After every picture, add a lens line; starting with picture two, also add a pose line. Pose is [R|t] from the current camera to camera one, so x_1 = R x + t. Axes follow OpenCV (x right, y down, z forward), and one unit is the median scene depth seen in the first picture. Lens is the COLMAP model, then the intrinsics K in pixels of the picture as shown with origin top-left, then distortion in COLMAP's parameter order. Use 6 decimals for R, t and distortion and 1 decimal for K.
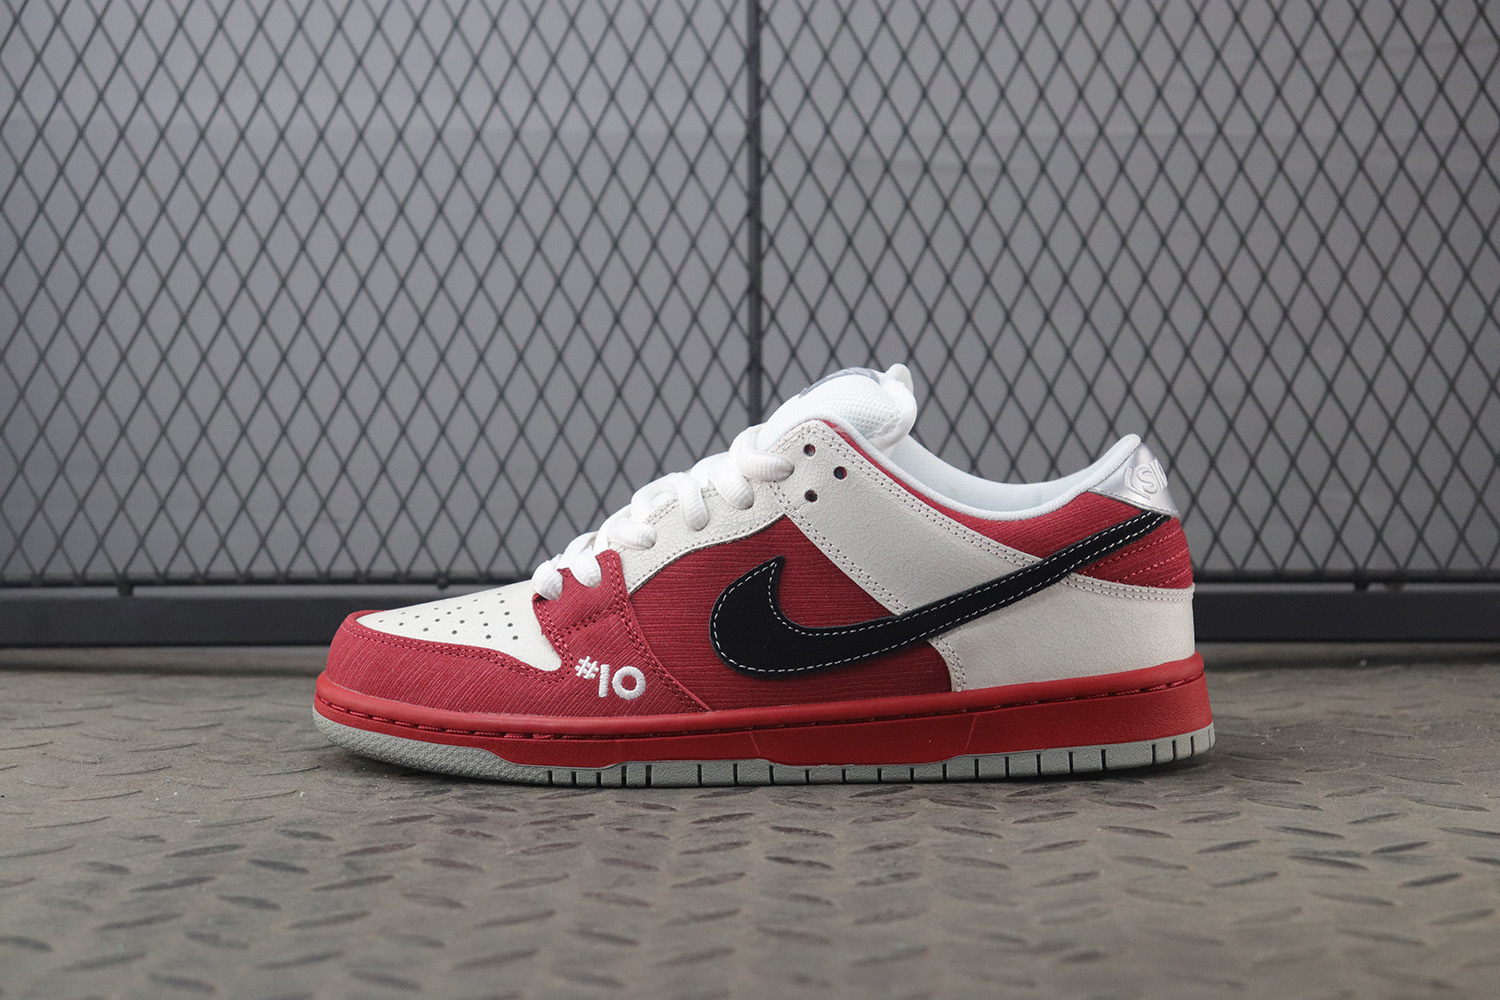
lens RADIAL K [[3410.3, 0, 750.0], [0, 3410.3, 500.0], [0, 0, 1]] dist [0.247359, 0.192378]
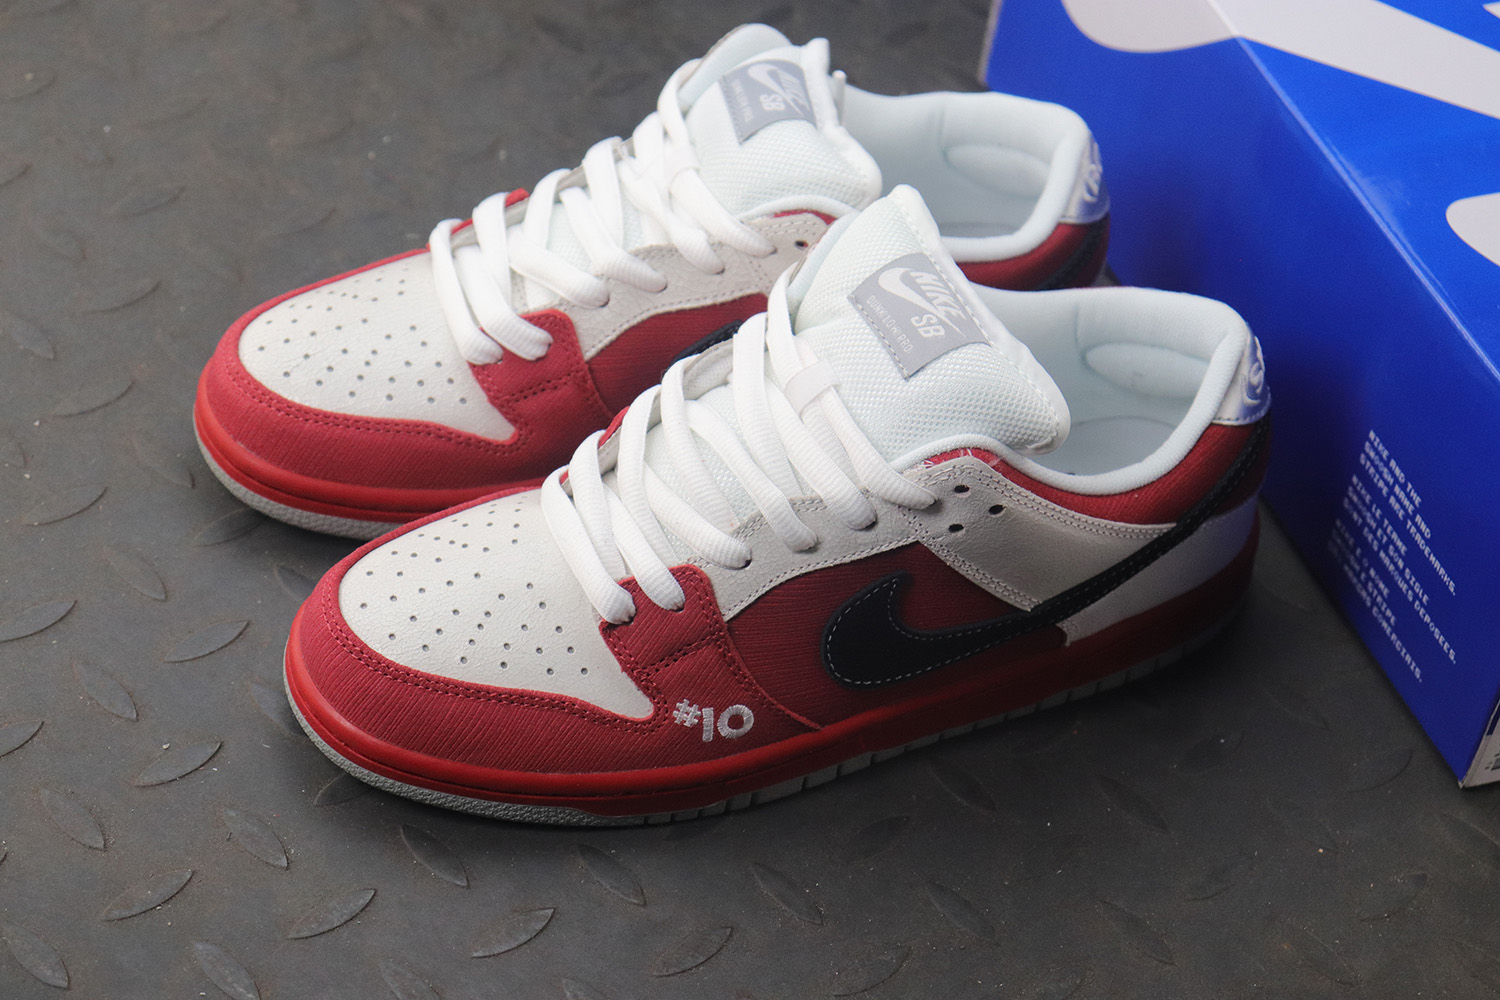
lens RADIAL K [[3410.3, 0, 750.0], [0, 3410.3, 500.0], [0, 0, 1]] dist [0.247359, 0.192378]
pose [[0.902121, -0.217552, 0.372624, -0.343928], [-0.081264, 0.762471, 0.641899, -0.548427], [-0.423762, -0.609351, 0.670162, 0.447664]]
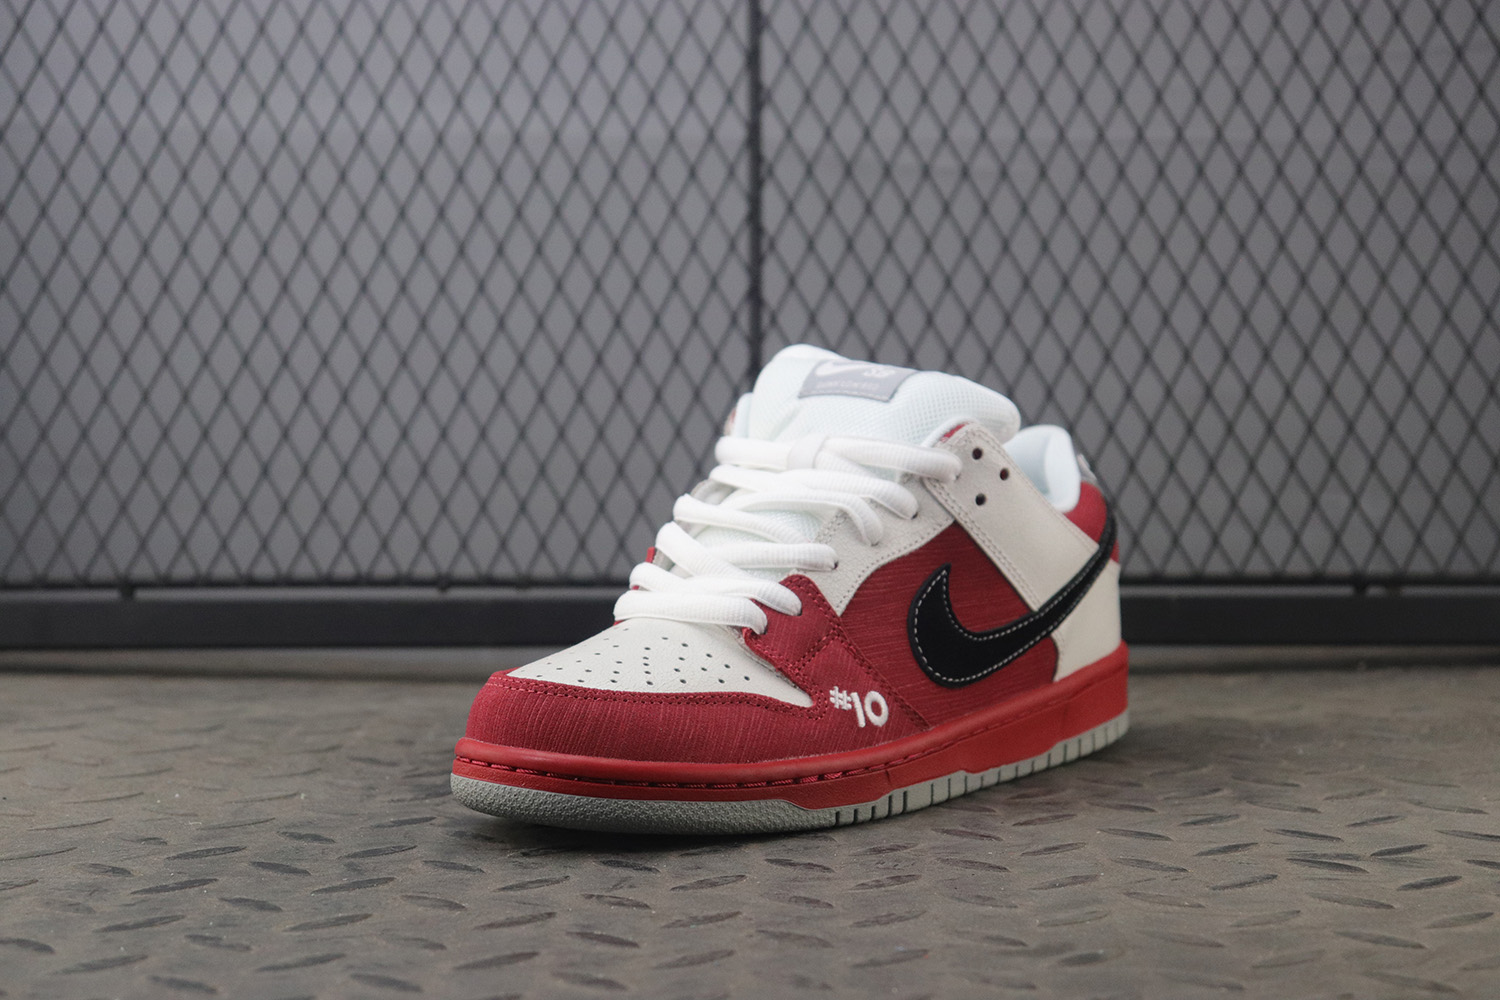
lens RADIAL K [[3410.3, 0, 750.0], [0, 3410.3, 500.0], [0, 0, 1]] dist [0.247359, 0.192378]
pose [[0.560396, -0.062270, 0.825881, -0.837083], [0.063880, 0.997449, 0.031861, -0.037137], [-0.825758, 0.034902, 0.562944, 0.489152]]
